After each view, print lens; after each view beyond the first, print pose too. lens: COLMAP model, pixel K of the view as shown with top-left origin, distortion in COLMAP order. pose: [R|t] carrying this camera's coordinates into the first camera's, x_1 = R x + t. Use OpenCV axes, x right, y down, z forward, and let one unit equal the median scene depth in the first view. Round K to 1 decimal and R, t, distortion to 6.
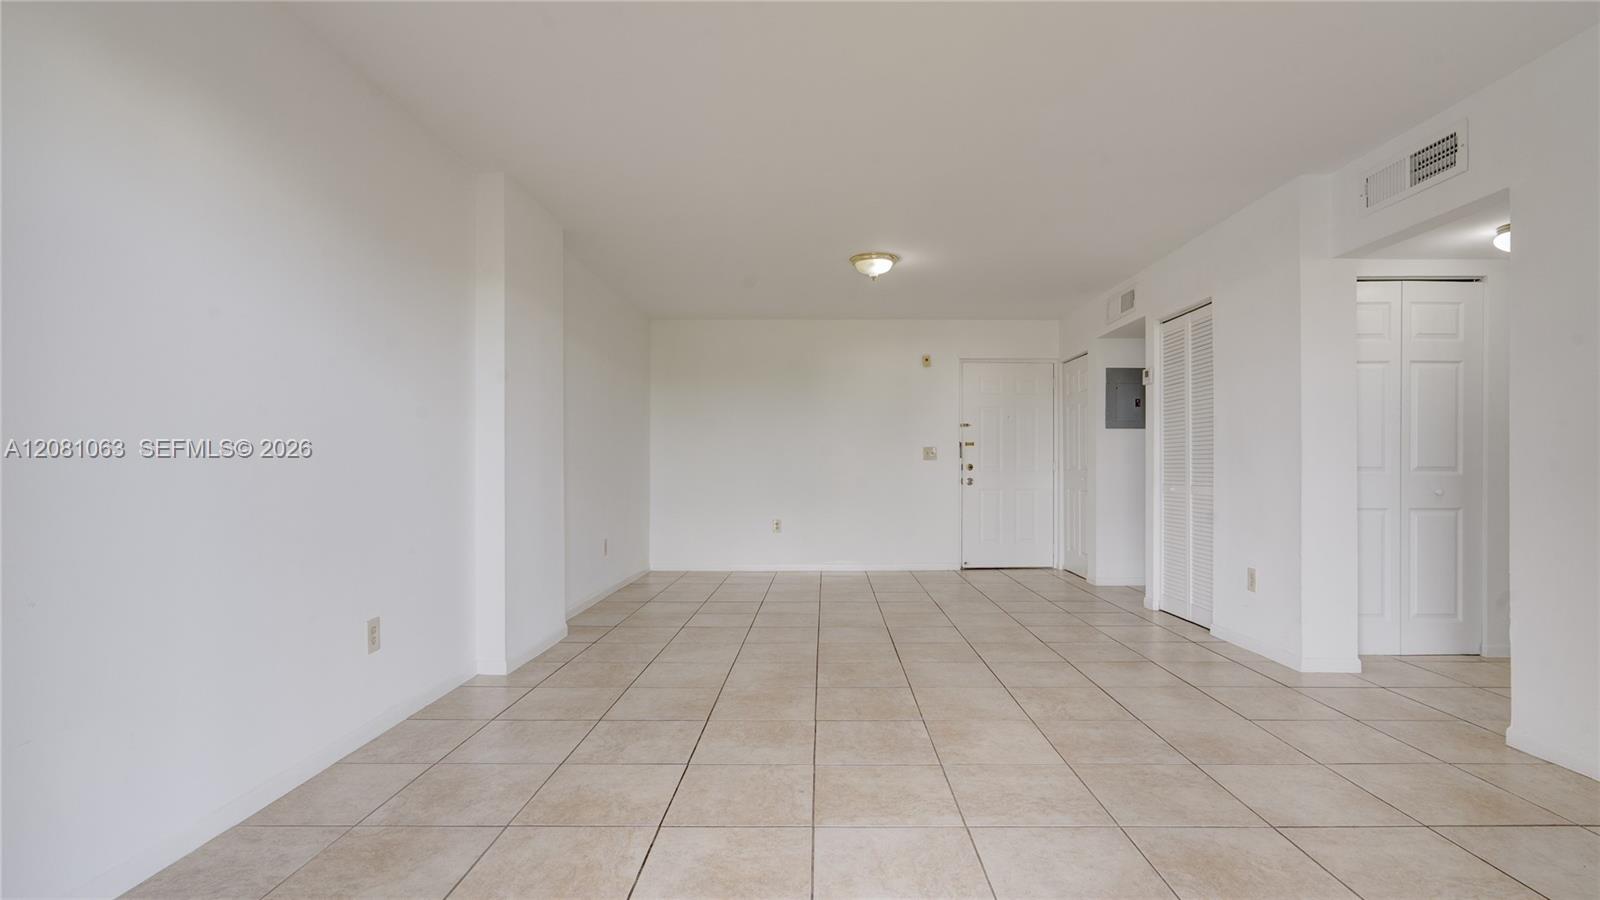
lens RADIAL K [[725.6, 0, 841.1], [0, 725.6, 460.4], [0, 0, 1]] dist [-0.004474, 0.002656]
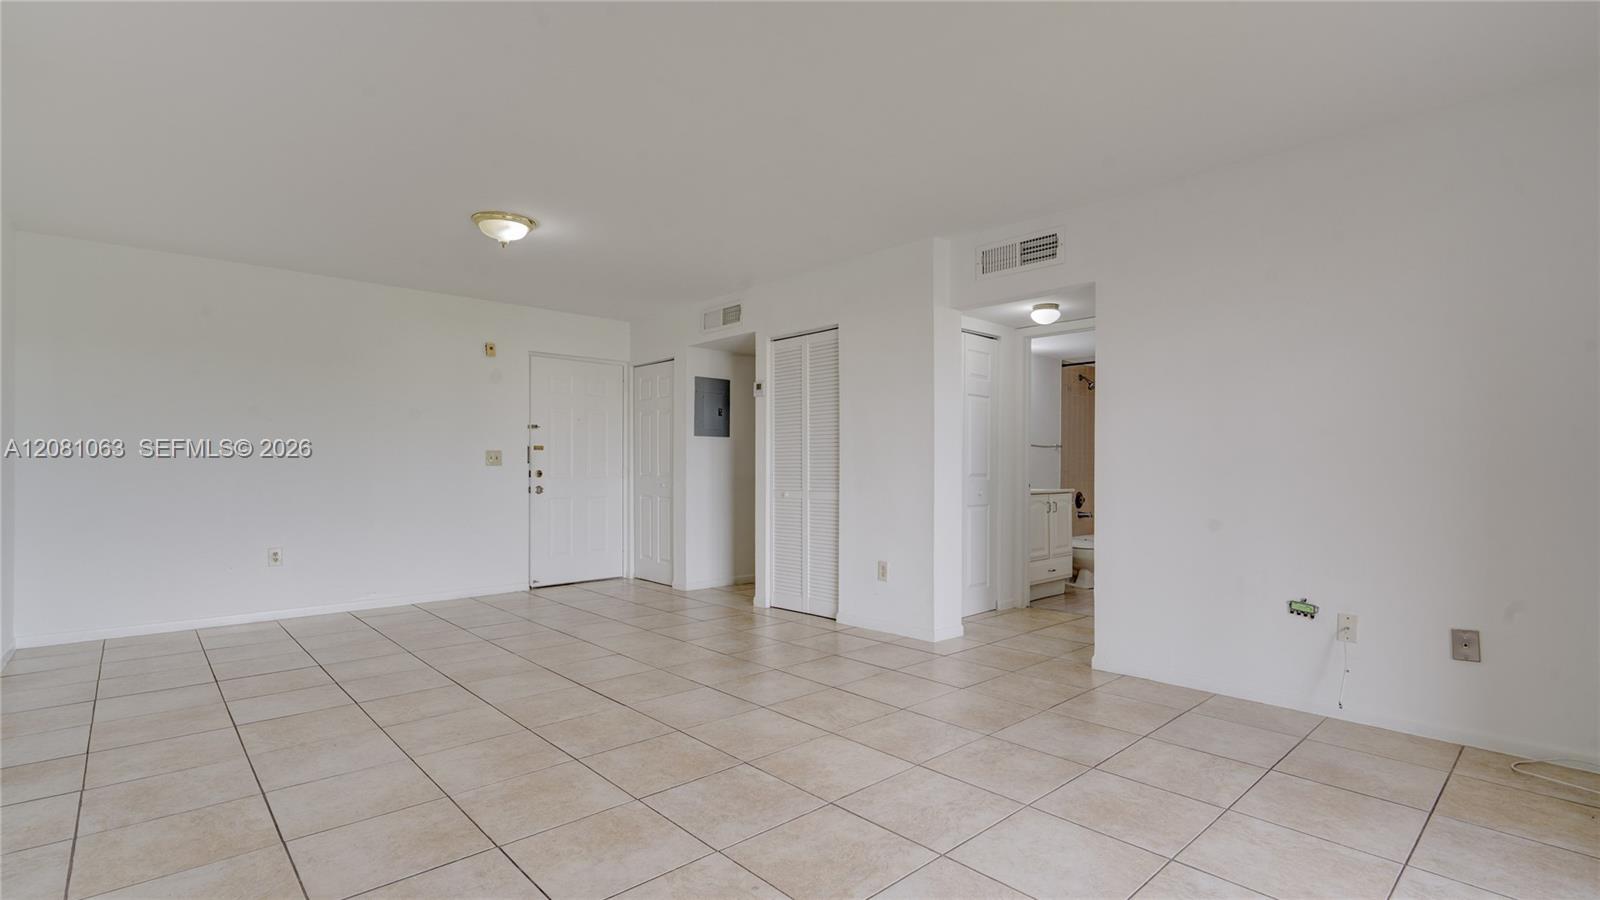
lens RADIAL K [[725.6, 0, 814.2], [0, 725.6, 465.0], [0, 0, 1]] dist [-0.004474, 0.002656]
pose [[0.741544, 0.004149, 0.670891, -0.306904], [-0.005588, 0.999984, -0.000008, -0.006142], [-0.670881, -0.003743, 0.741556, 0.204642]]
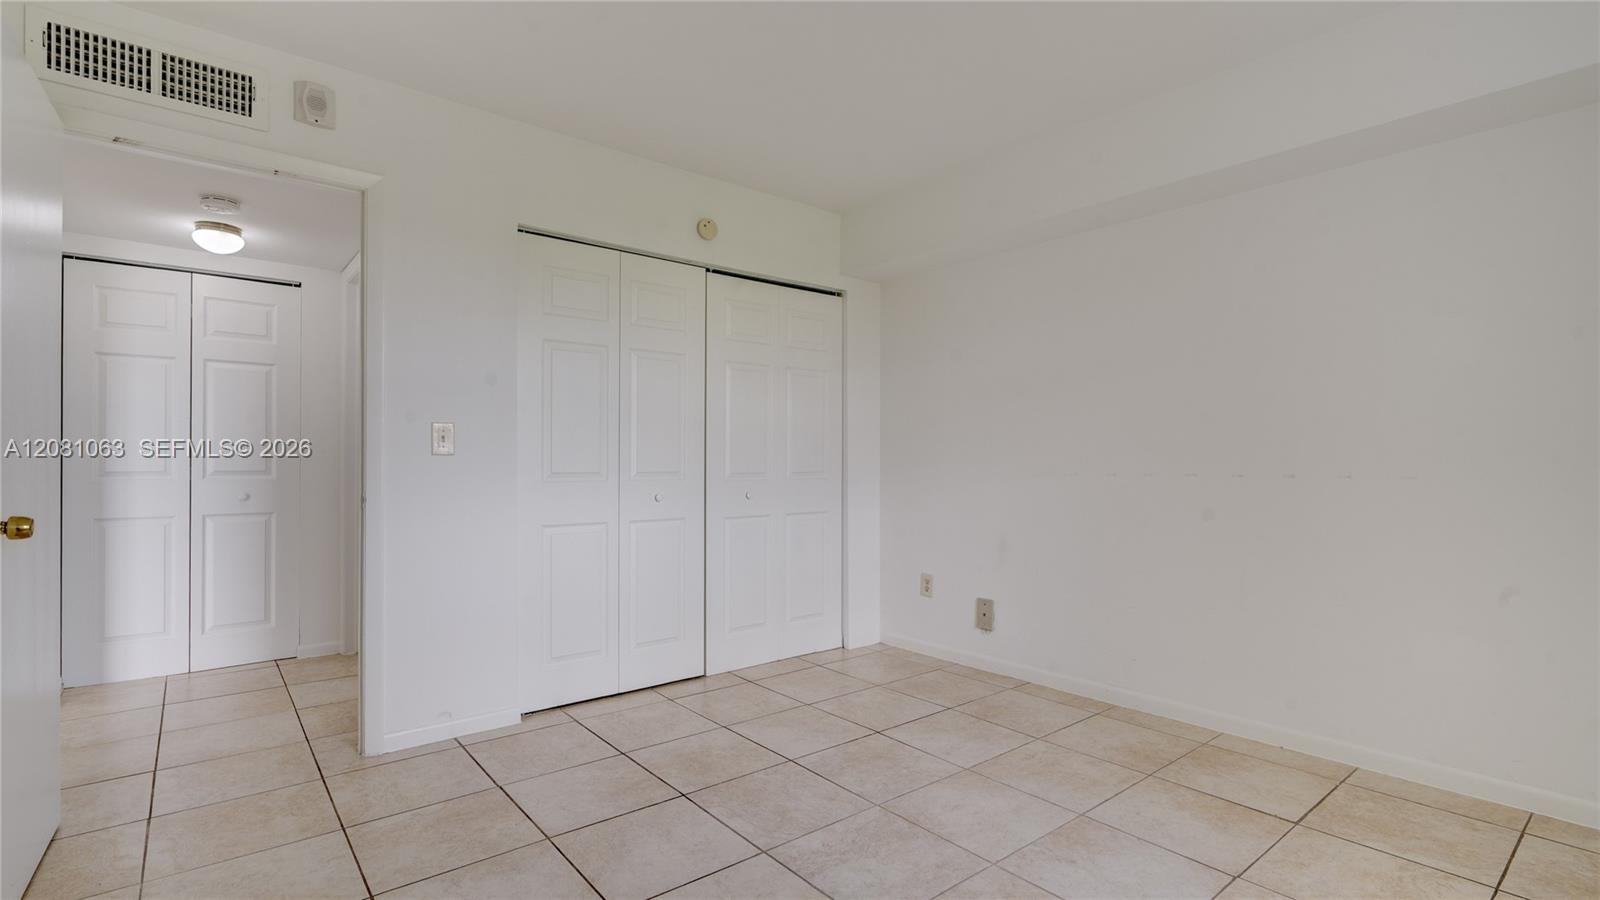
lens RADIAL K [[725.6, 0, 775.6], [0, 725.6, 474.8], [0, 0, 1]] dist [-0.004474, 0.002656]
pose [[0.829880, -0.000553, 0.557942, 0.870110], [0.002855, 0.999991, -0.003255, 0.020305], [-0.557935, 0.004294, 0.829874, -0.206474]]
